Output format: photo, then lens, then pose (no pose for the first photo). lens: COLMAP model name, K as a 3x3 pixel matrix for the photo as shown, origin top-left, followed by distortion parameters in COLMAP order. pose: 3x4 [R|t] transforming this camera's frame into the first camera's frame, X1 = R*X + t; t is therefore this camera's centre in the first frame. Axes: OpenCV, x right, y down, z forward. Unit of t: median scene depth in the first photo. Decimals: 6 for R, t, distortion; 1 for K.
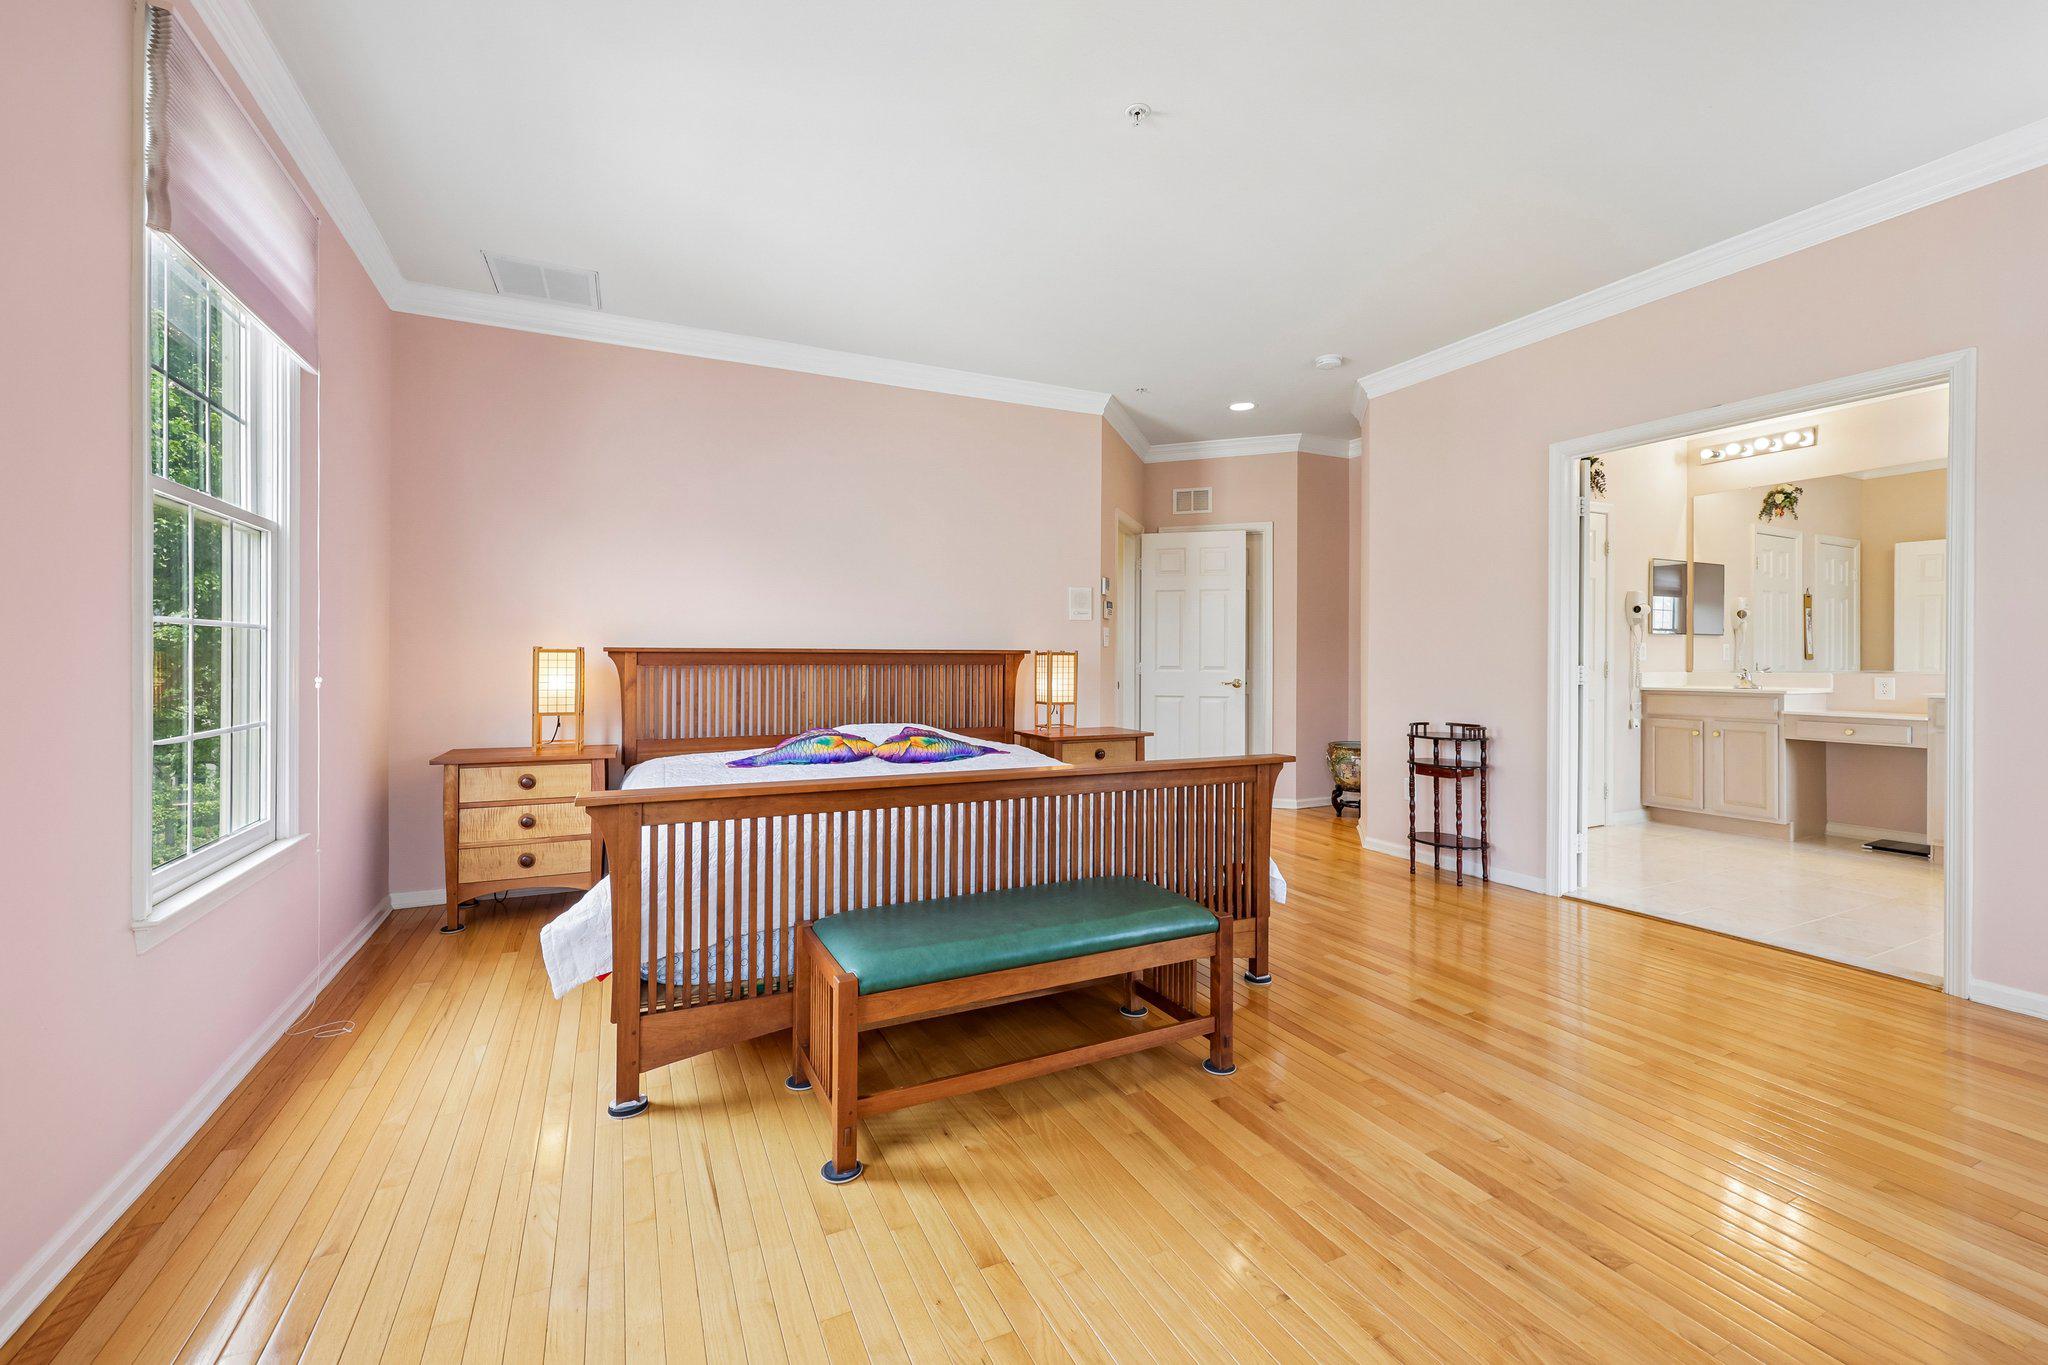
lens RADIAL K [[836.8, 0, 1023.4], [0, 836.8, 660.0], [0, 0, 1]] dist [-0.000570, -0.000070]
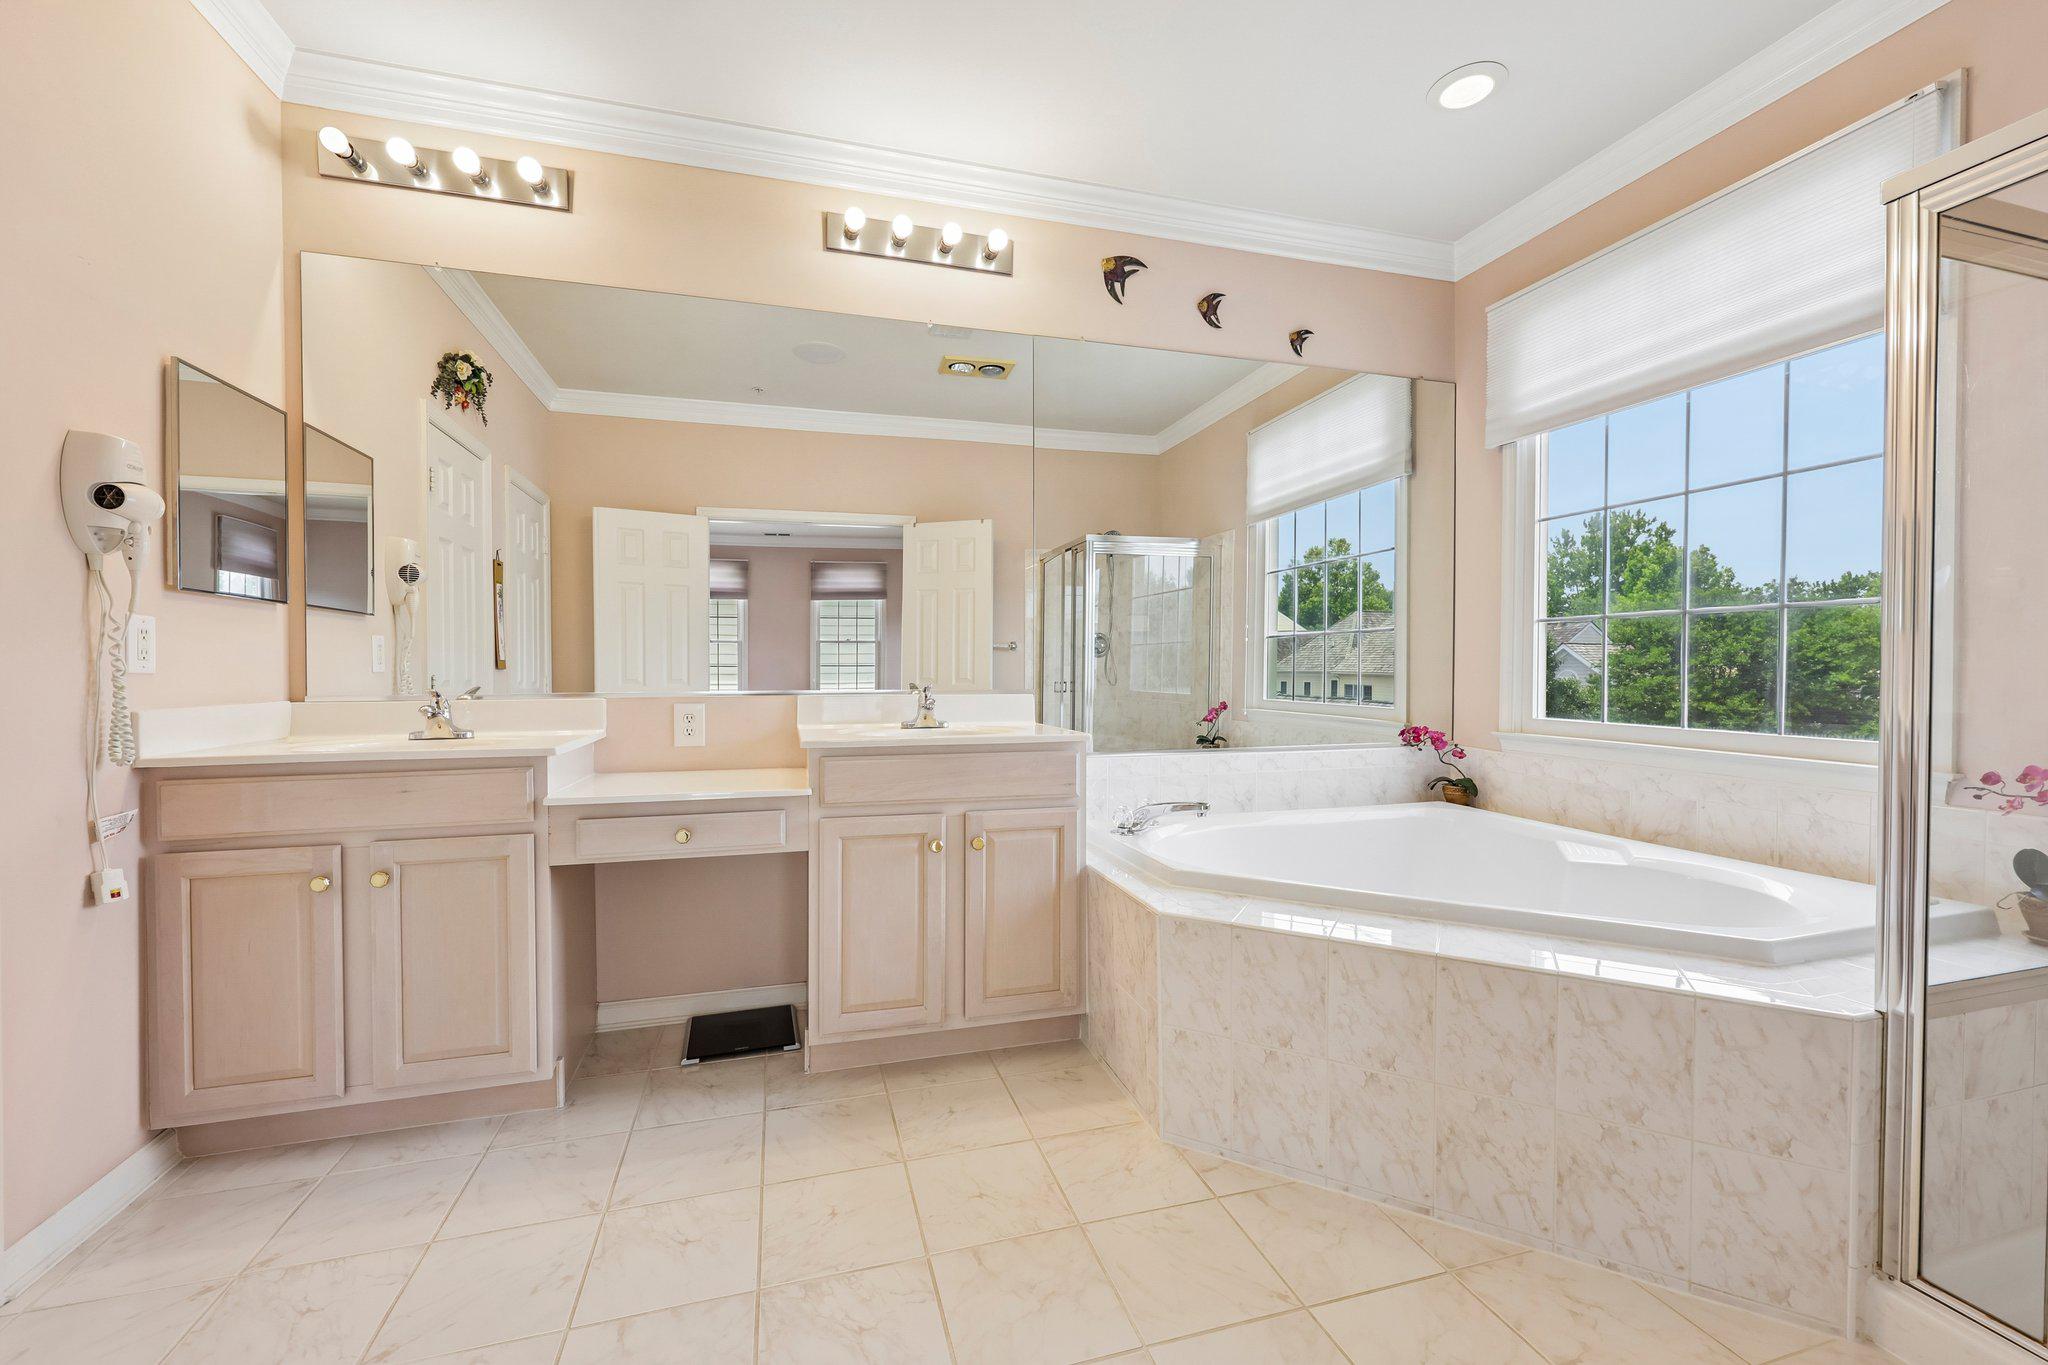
lens RADIAL K [[823.9, 0, 1024.0], [0, 823.9, 682.5], [0, 0, 1]] dist [0.000460, 0.000073]
pose [[0.168393, -0.015868, 0.985592, 0.496855], [-0.000455, 0.999869, 0.016176, -0.000833], [-0.985720, -0.003173, 0.168364, 0.629276]]
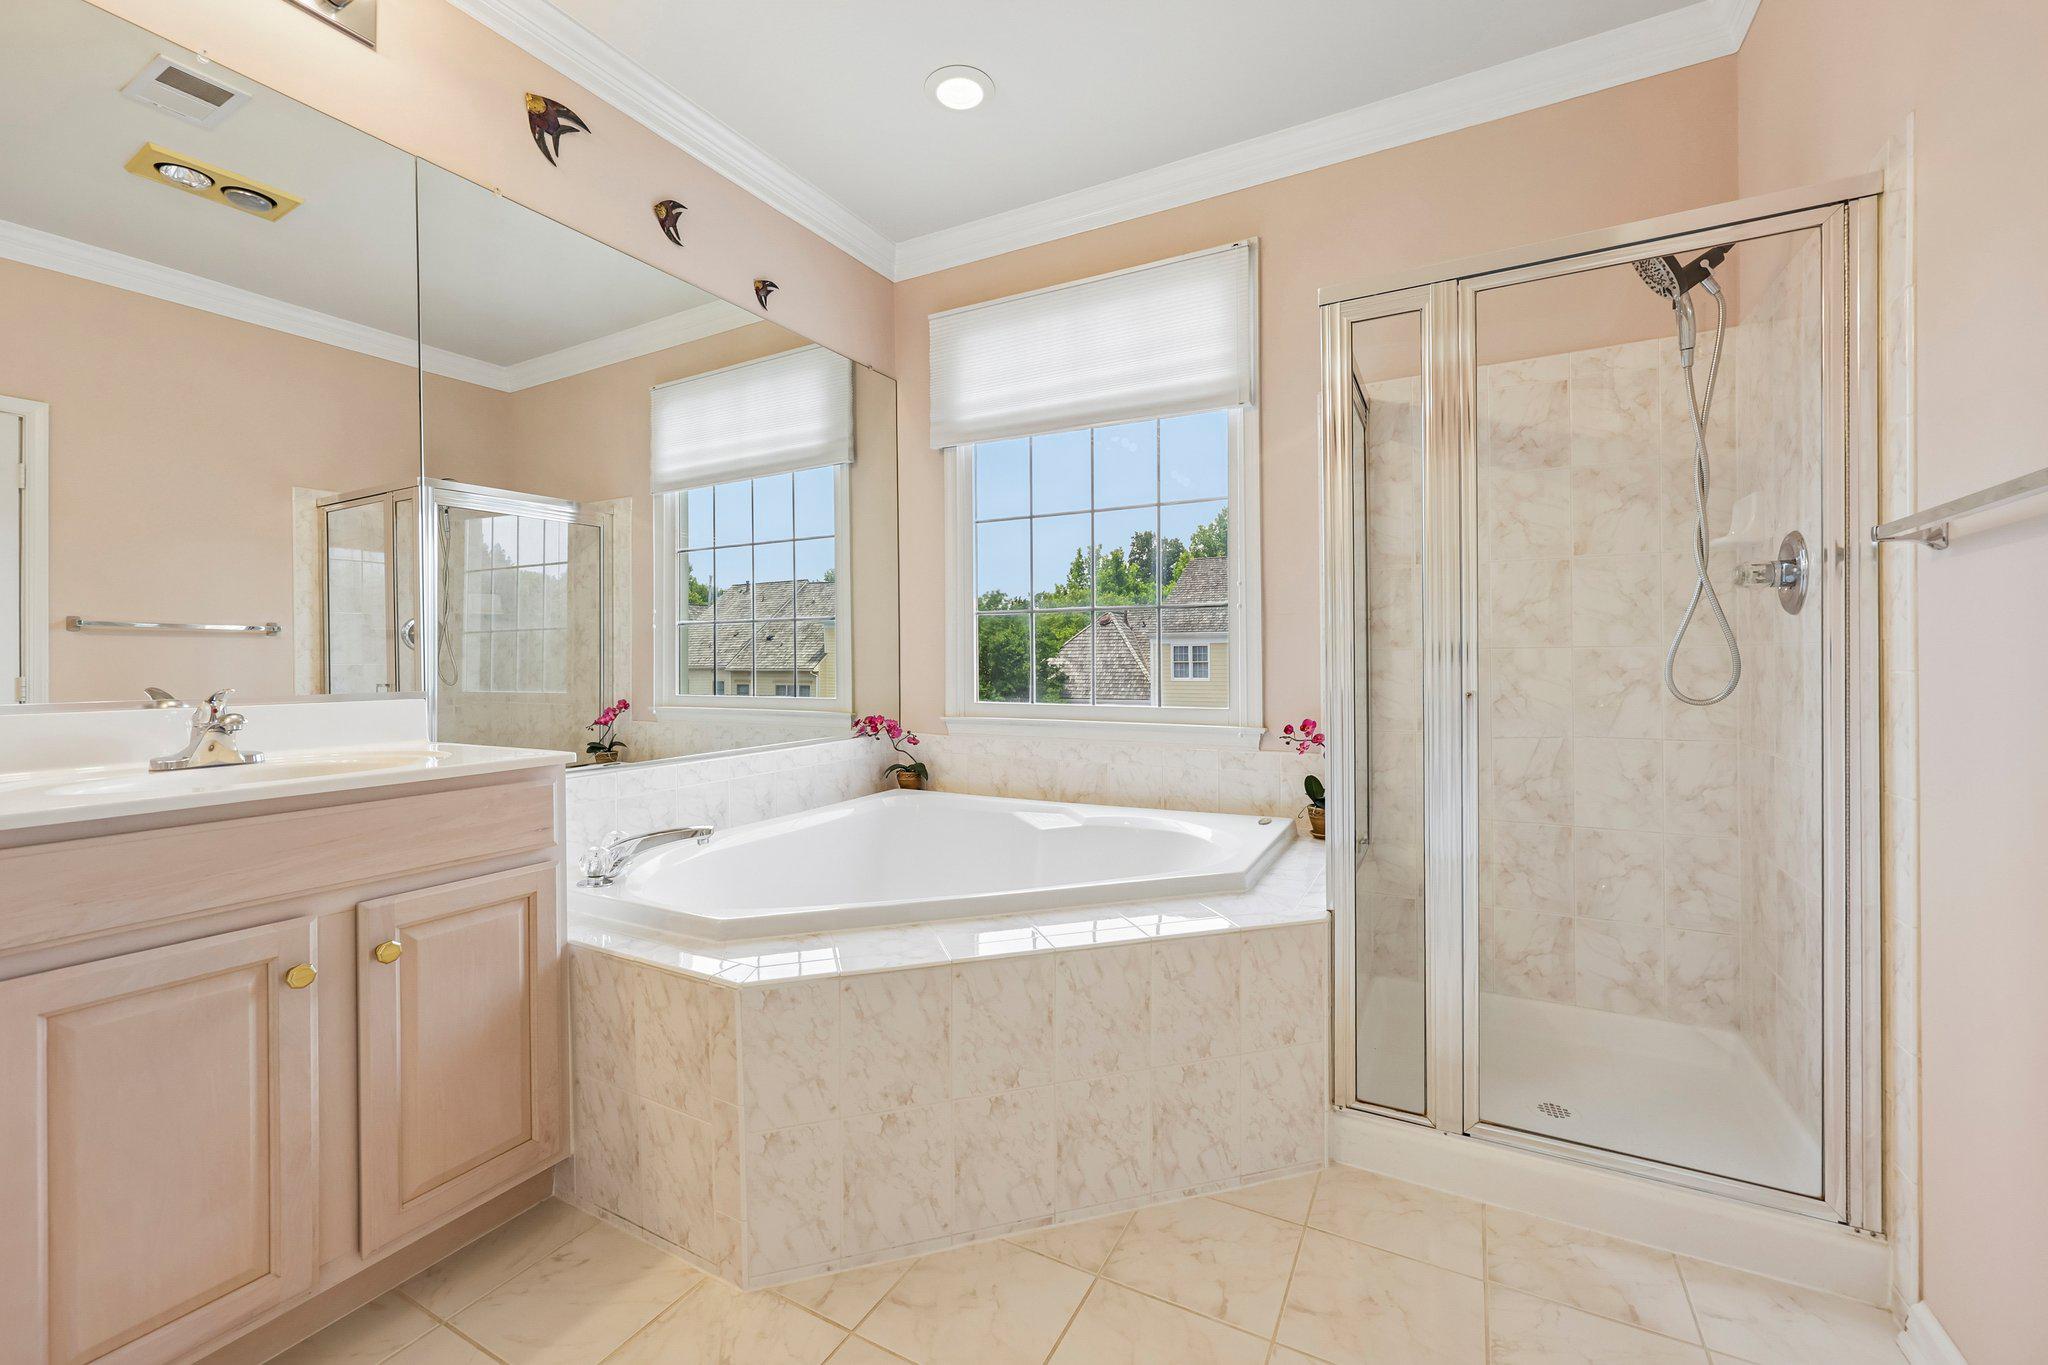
lens RADIAL K [[829.3, 0, 1027.1], [0, 829.3, 664.6], [0, 0, 1]] dist [-0.000174, 0.000292]
pose [[-0.582221, -0.000114, 0.813031, 0.568062], [0.008551, 0.999944, 0.006263, 0.000348], [-0.812986, 0.010598, -0.582187, 0.693482]]
